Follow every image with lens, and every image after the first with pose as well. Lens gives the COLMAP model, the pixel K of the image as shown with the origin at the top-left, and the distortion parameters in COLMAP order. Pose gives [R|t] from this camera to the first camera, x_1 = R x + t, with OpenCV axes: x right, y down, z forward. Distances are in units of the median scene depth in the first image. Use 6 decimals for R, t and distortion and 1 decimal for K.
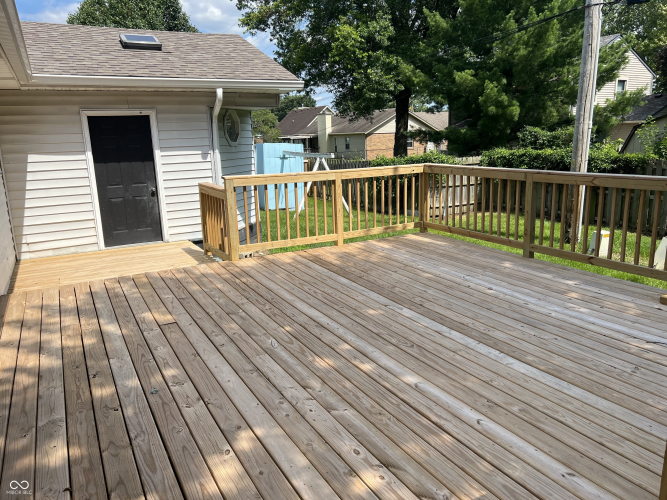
lens RADIAL K [[508.1, 0, 332.4], [0, 508.1, 249.0], [0, 0, 1]] dist [0.034713, -0.021420]
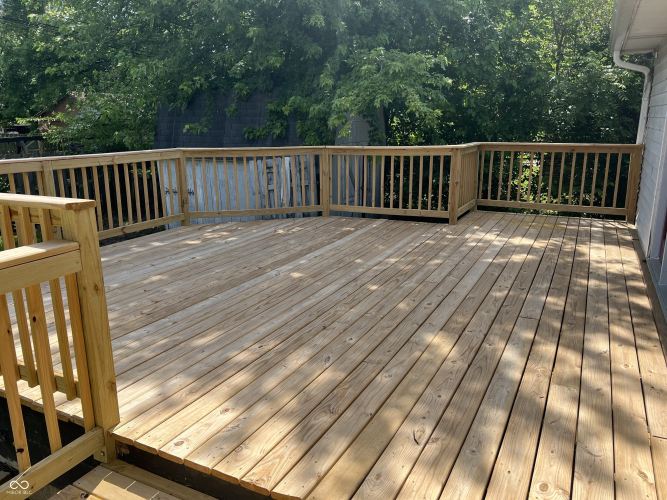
lens RADIAL K [[508.1, 0, 331.8], [0, 508.1, 248.5], [0, 0, 1]] dist [0.034713, -0.021420]
pose [[-0.564706, -0.165133, 0.808602, -0.827875], [0.208527, 0.919436, 0.333397, -0.273699], [-0.798513, 0.356887, -0.484777, 1.466224]]
